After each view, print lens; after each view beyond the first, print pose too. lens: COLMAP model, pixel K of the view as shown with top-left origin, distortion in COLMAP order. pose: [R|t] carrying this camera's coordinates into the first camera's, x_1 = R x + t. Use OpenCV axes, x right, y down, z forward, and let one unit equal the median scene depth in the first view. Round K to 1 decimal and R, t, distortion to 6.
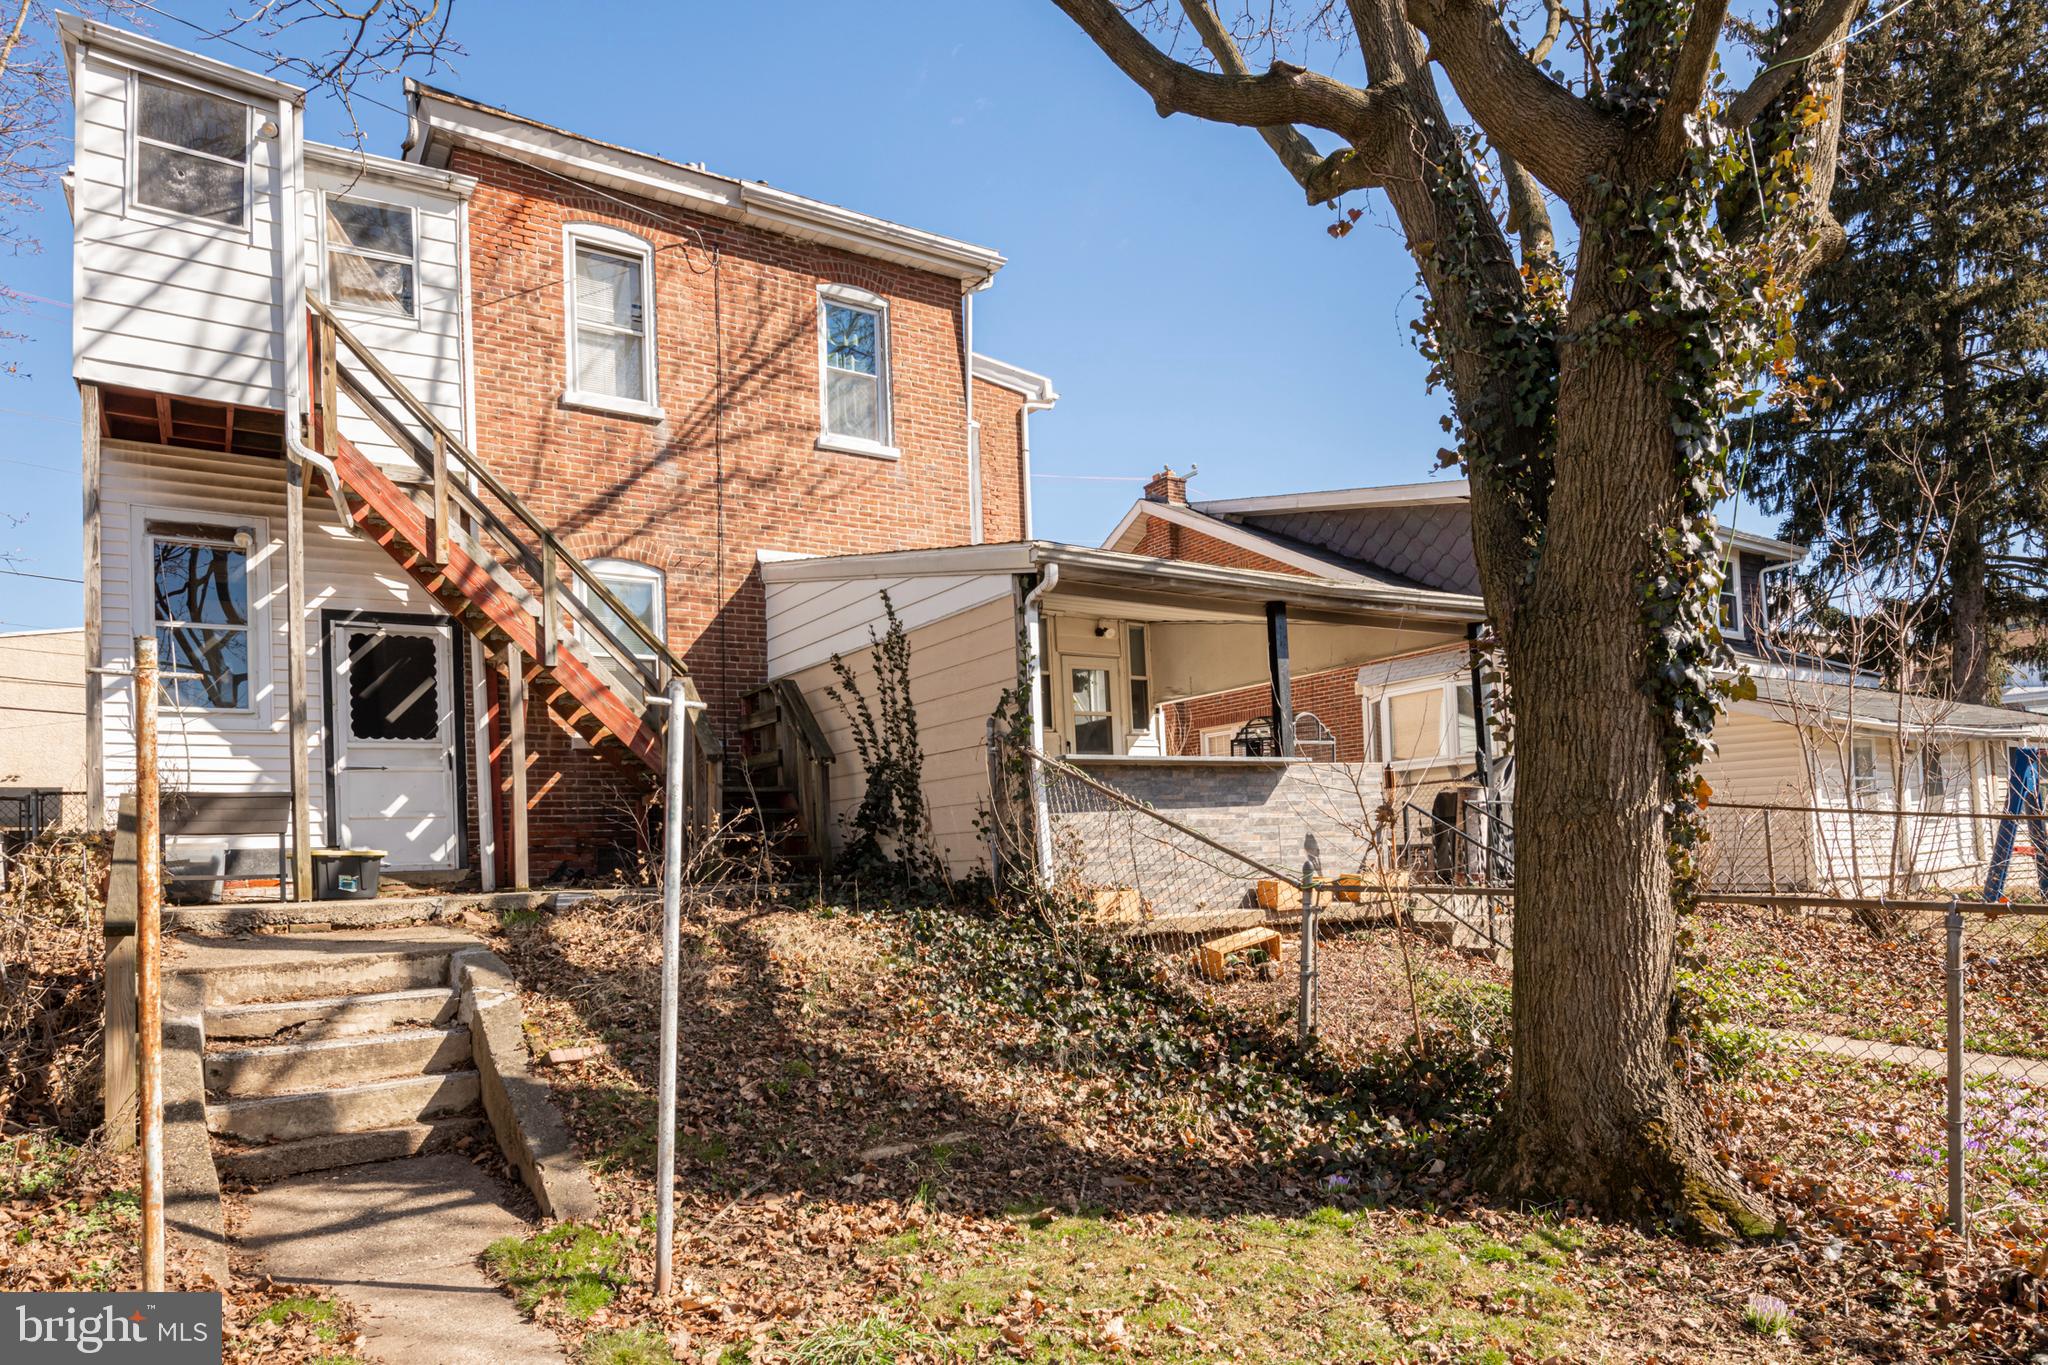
lens RADIAL K [[1199.5, 0, 1023.5], [0, 1199.5, 786.1], [0, 0, 1]] dist [0.004385, -0.001259]
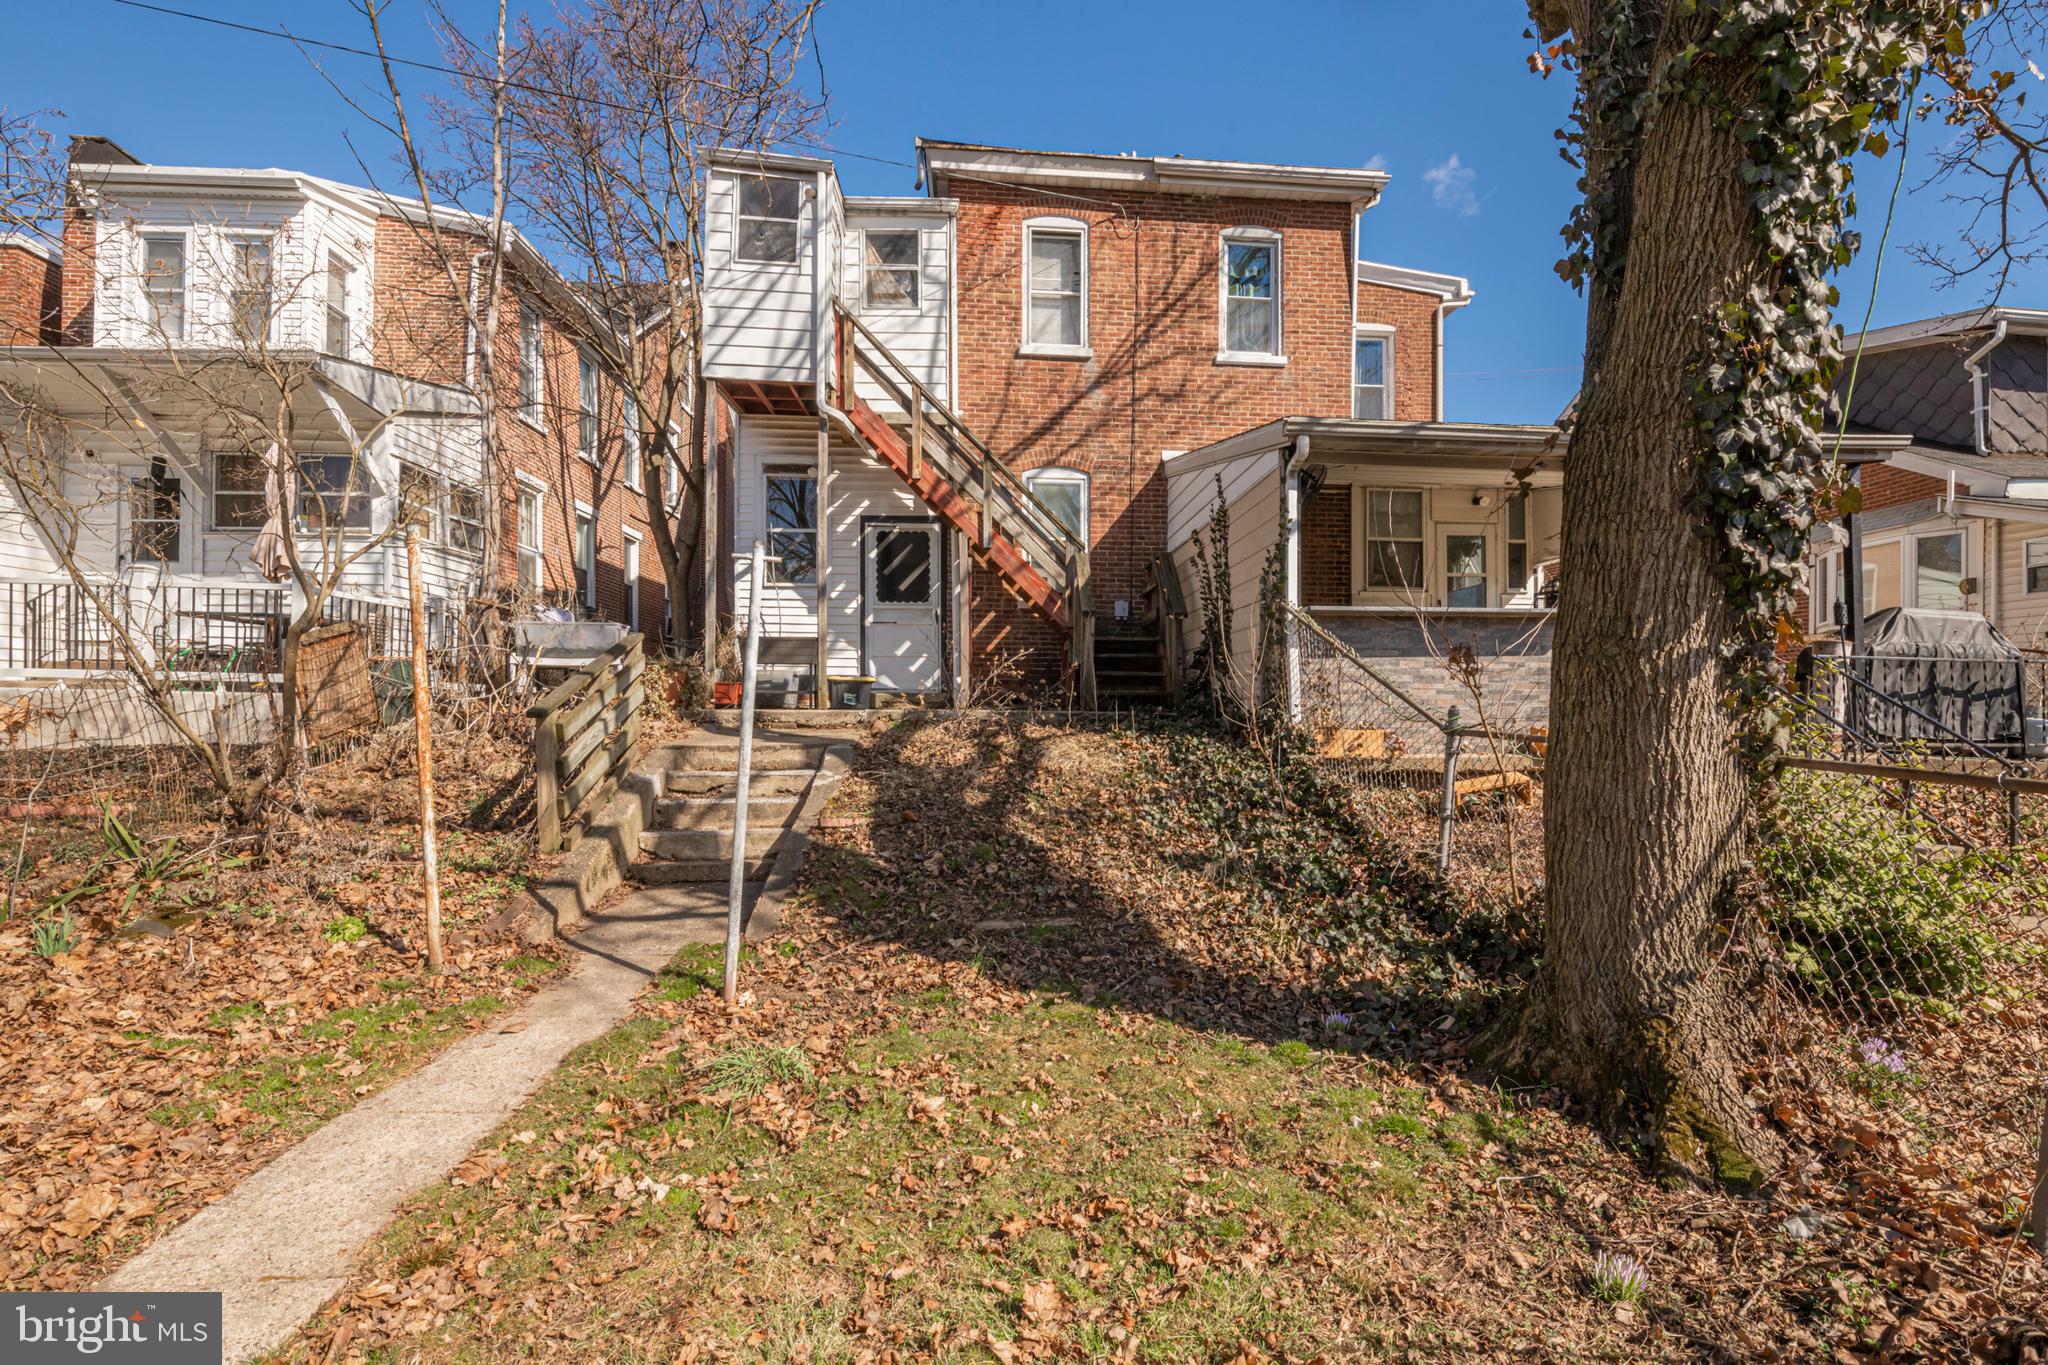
lens RADIAL K [[922.2, 0, 1024.0], [0, 922.2, 682.5], [0, 0, 1]] dist [-0.004115, -0.001707]
pose [[0.889291, 0.029158, -0.456412, 0.139935], [-0.009036, 0.998891, 0.046207, 0.005519], [0.457253, -0.036968, 0.888568, 0.076876]]
